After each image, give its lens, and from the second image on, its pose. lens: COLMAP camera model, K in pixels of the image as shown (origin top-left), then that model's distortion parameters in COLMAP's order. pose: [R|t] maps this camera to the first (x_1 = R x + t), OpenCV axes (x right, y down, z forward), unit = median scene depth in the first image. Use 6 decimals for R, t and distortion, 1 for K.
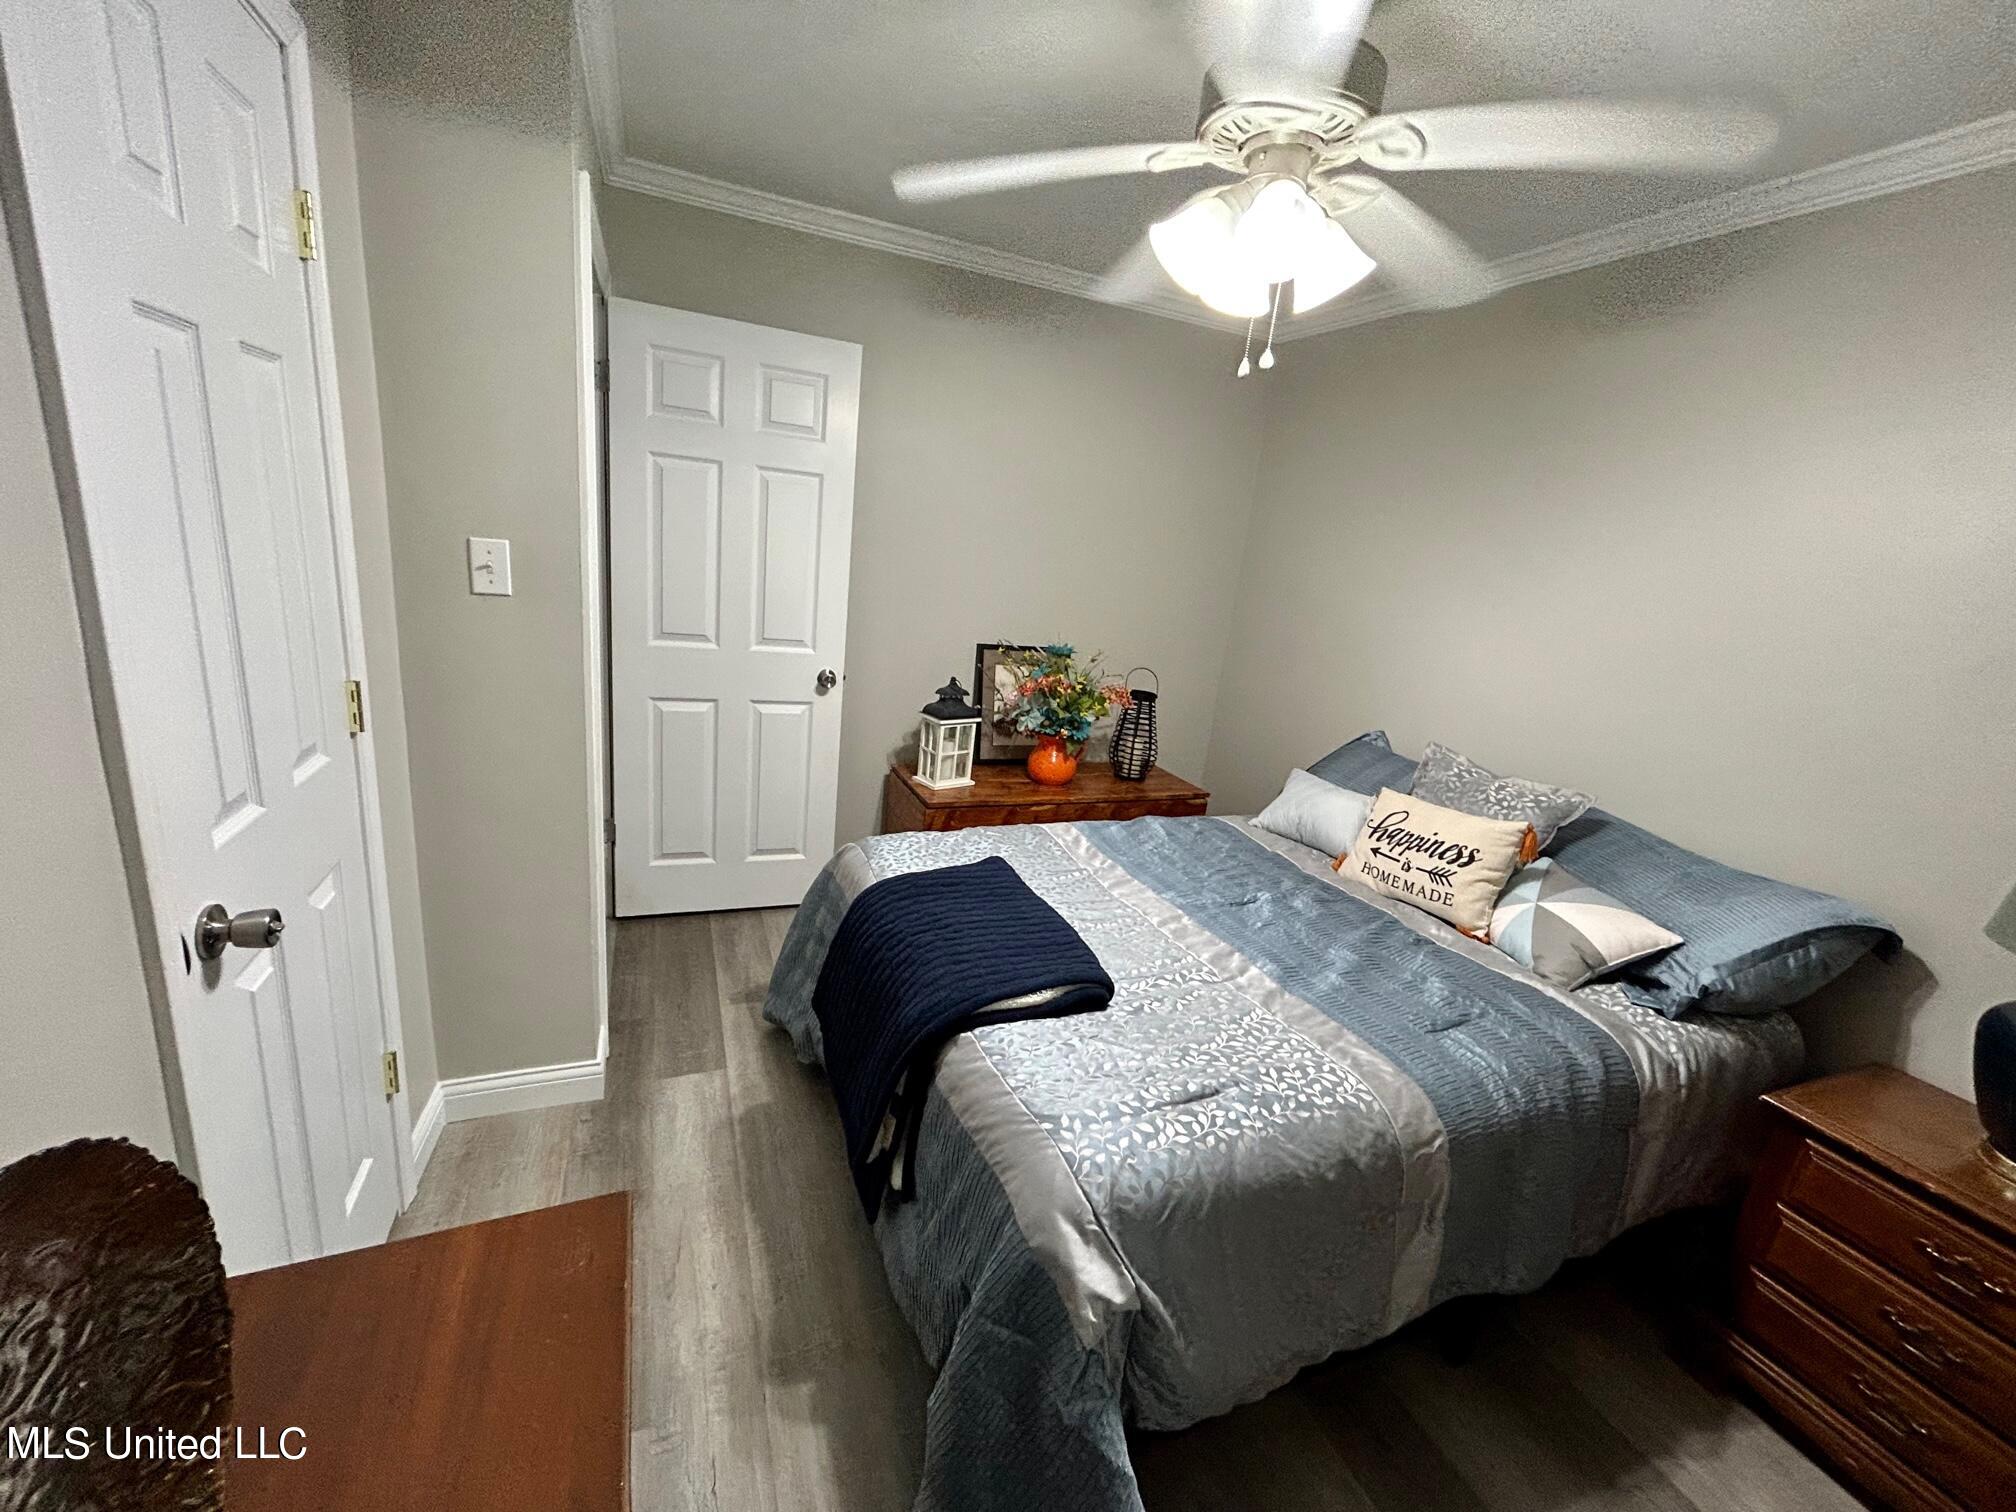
lens RADIAL K [[815.4, 0, 1006.3], [0, 815.4, 760.0], [0, 0, 1]] dist [-0.001658, 0.000102]
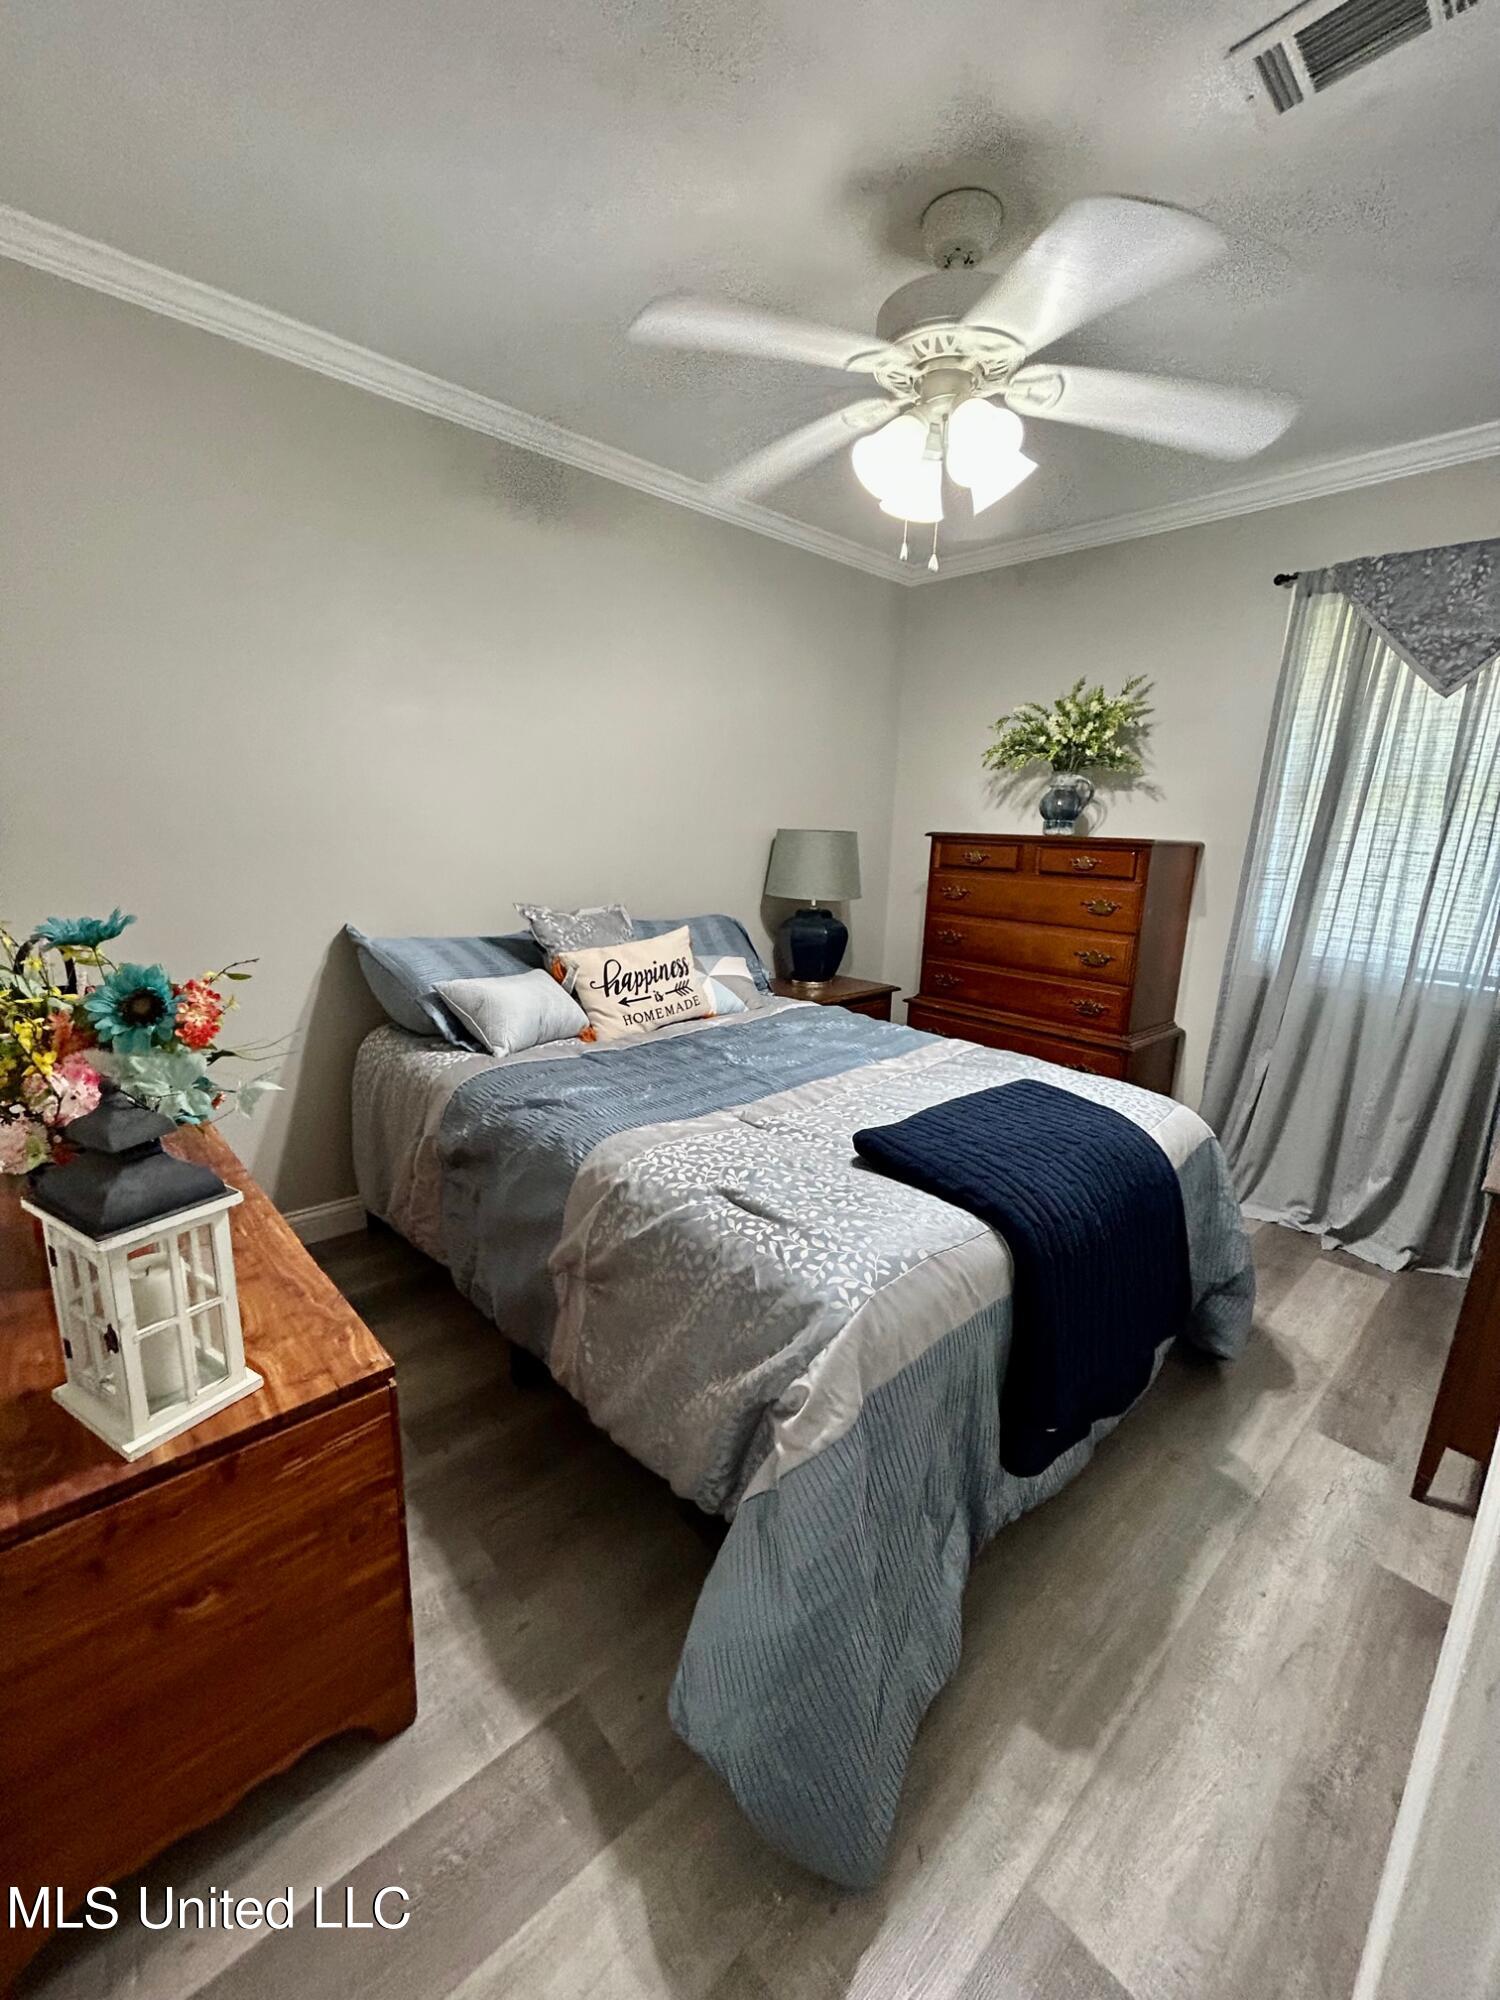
lens RADIAL K [[808.9, 0, 747.5], [0, 808.9, 1001.4], [0, 0, 1]] dist [-0.001658, 0.000102]
pose [[-0.338847, -0.309931, 0.888327, -0.577870], [0.182306, 0.904660, 0.385169, -0.286018], [-0.923010, 0.292461, -0.250039, 1.195875]]
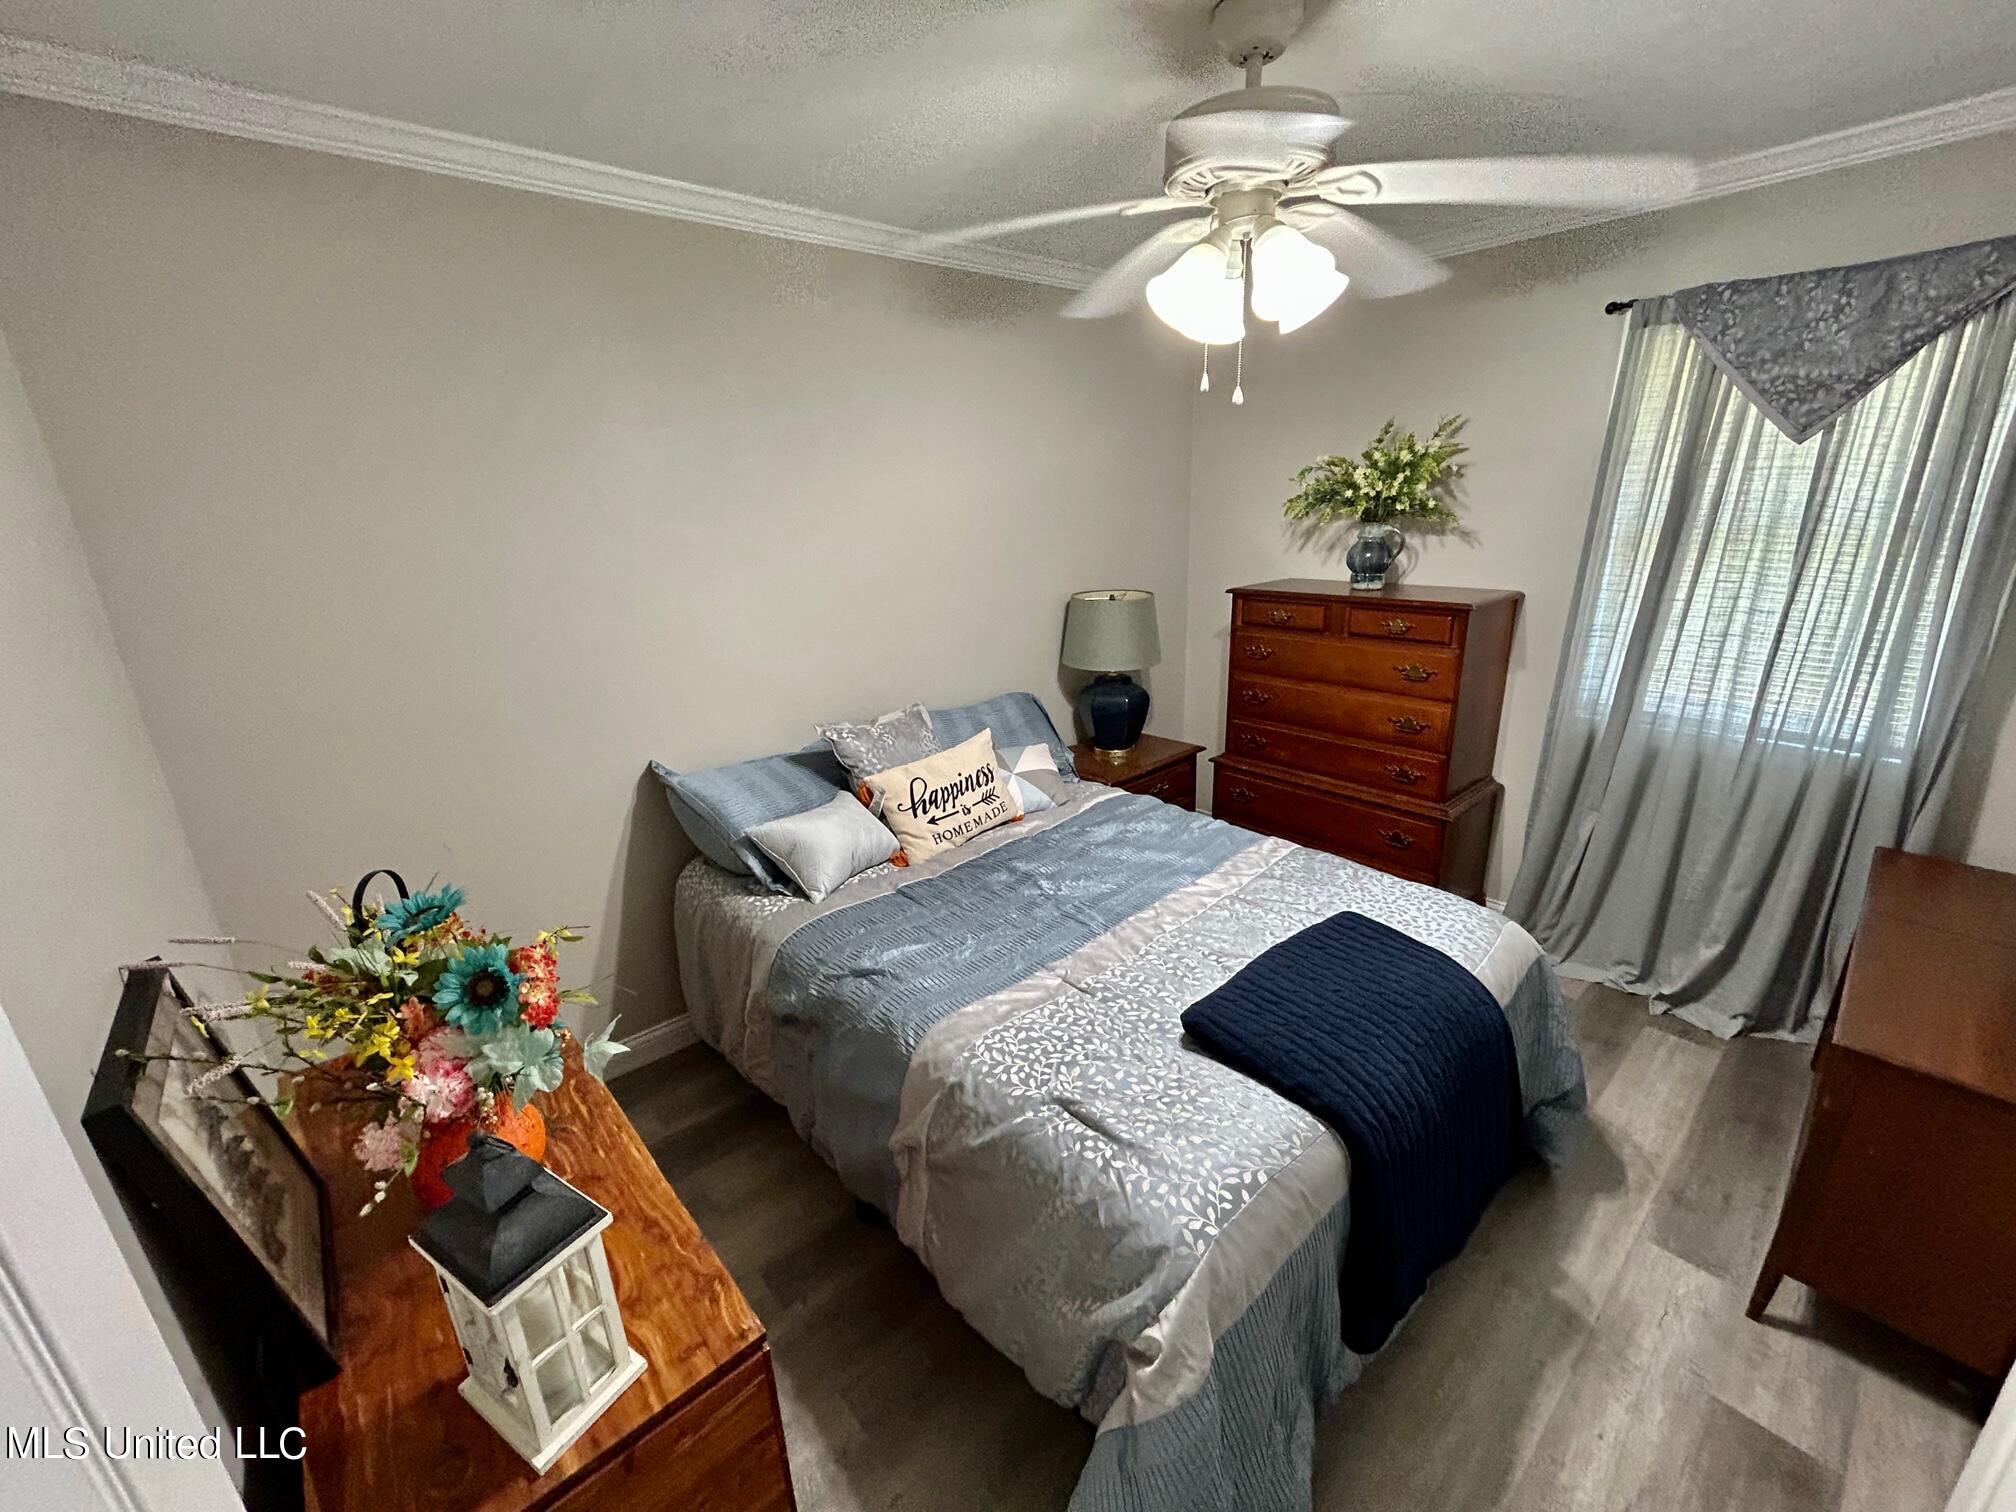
lens RADIAL K [[815.4, 0, 1006.3], [0, 815.4, 760.0], [0, 0, 1]] dist [-0.001658, 0.000102]
pose [[-0.324849, -0.375696, 0.867943, -0.501946], [0.254369, 0.849193, 0.462783, -0.452633], [-0.910917, 0.371113, -0.180294, 1.152336]]
